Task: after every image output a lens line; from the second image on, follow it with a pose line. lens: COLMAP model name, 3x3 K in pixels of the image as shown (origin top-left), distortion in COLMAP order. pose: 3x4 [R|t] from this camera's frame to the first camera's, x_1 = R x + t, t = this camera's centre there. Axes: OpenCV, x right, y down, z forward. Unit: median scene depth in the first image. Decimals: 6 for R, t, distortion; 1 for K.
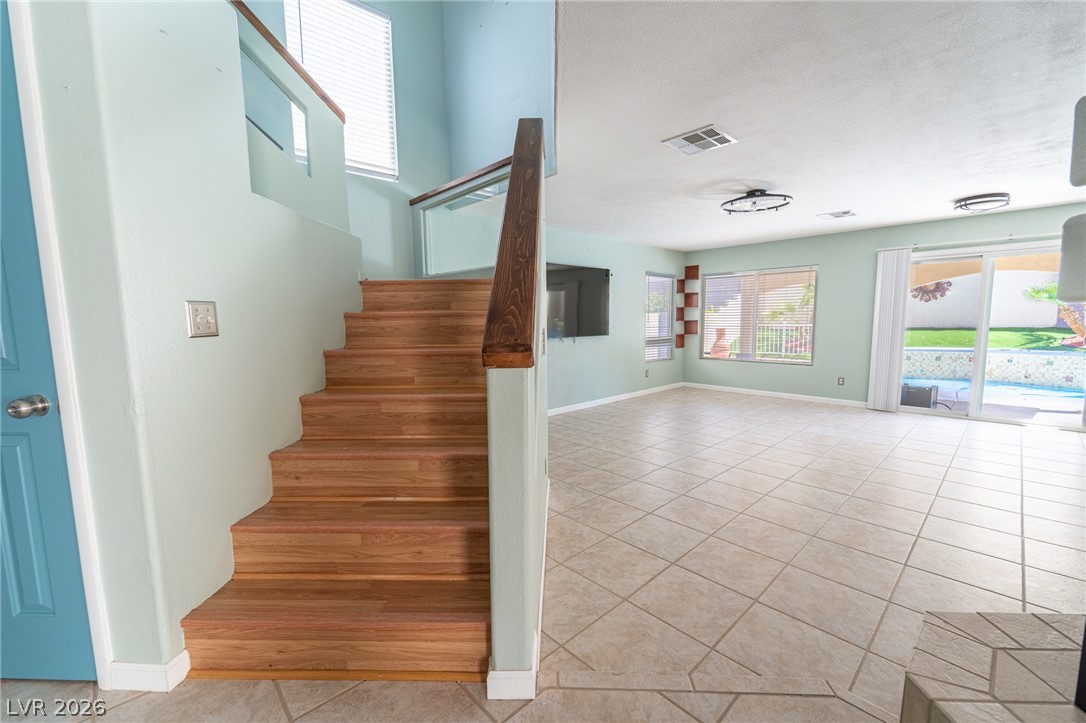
lens RADIAL K [[440.6, 0, 544.5], [0, 440.6, 364.2], [0, 0, 1]] dist [-0.000040, -0.000697]
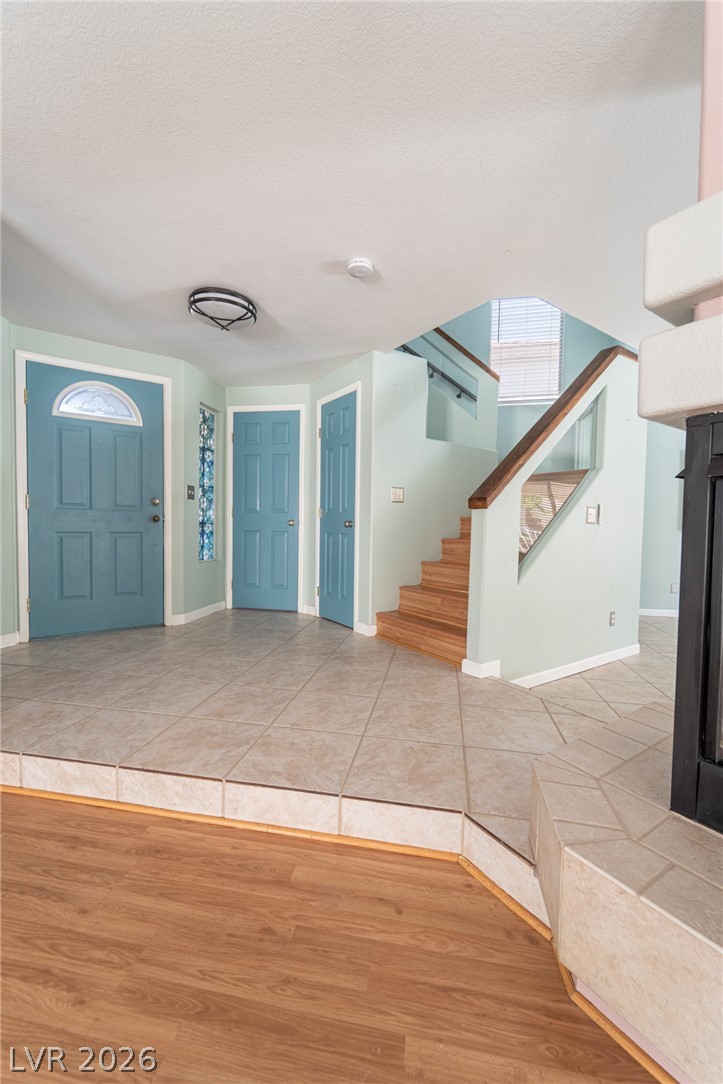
lens RADIAL K [[439.8, 0, 361.5], [0, 439.8, 542.0], [0, 0, 1]] dist [-0.000040, -0.000697]
pose [[0.592565, 0.052472, -0.803811, 1.128333], [-0.108083, 0.994032, -0.014789, 0.225986], [0.798238, 0.095642, 0.594700, -0.601776]]
